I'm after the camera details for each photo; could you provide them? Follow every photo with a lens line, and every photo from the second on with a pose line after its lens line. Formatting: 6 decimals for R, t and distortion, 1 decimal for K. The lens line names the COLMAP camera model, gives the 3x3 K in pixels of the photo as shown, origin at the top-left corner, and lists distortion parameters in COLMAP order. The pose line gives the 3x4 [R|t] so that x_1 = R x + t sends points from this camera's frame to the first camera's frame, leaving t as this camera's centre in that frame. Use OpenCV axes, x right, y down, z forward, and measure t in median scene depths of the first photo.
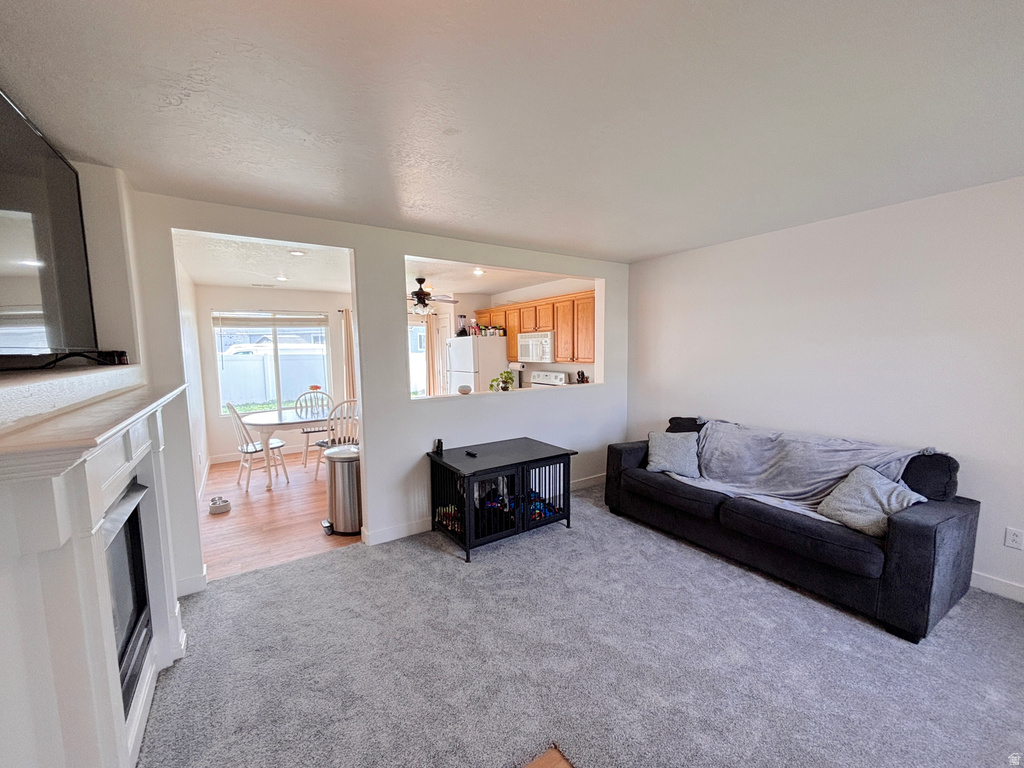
lens RADIAL K [[409.0, 0, 512.0], [0, 409.0, 384.0], [0, 0, 1]] dist [0.000759, -0.000034]
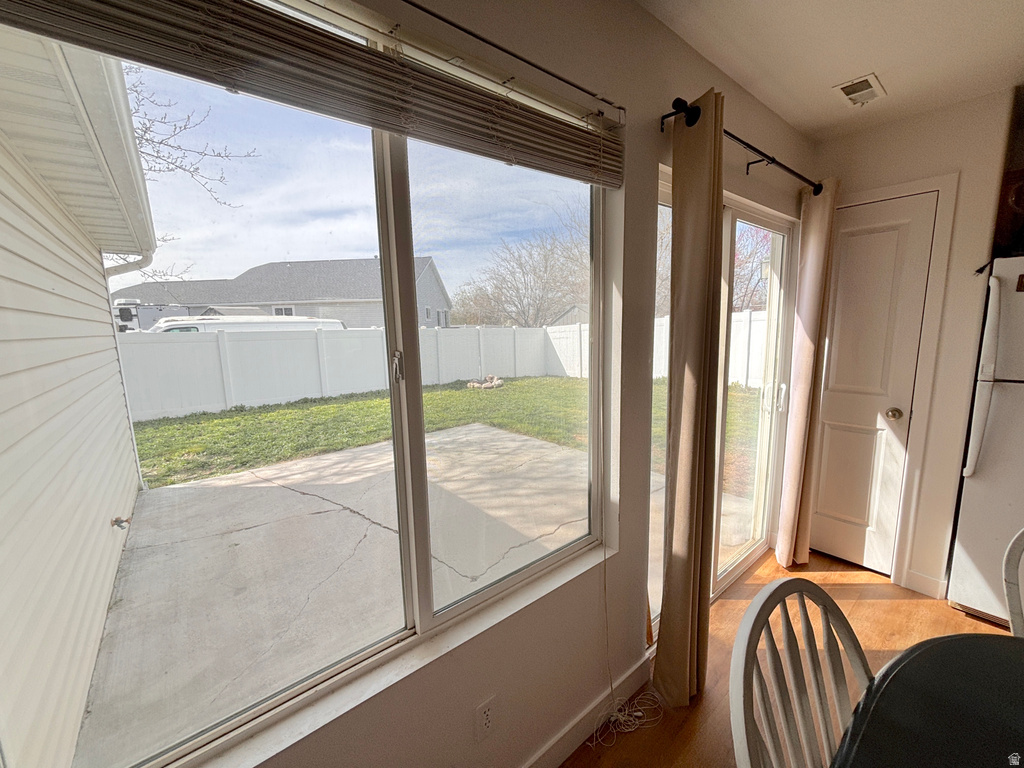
lens RADIAL K [[412.5, 0, 512.0], [0, 412.5, 384.0], [0, 0, 1]] dist [0.002606, 0.000294]
pose [[0.995595, -0.022064, 0.091120, -0.548112], [0.016778, 0.998154, 0.058374, -0.055448], [-0.092240, -0.056588, 0.994128, 0.830660]]
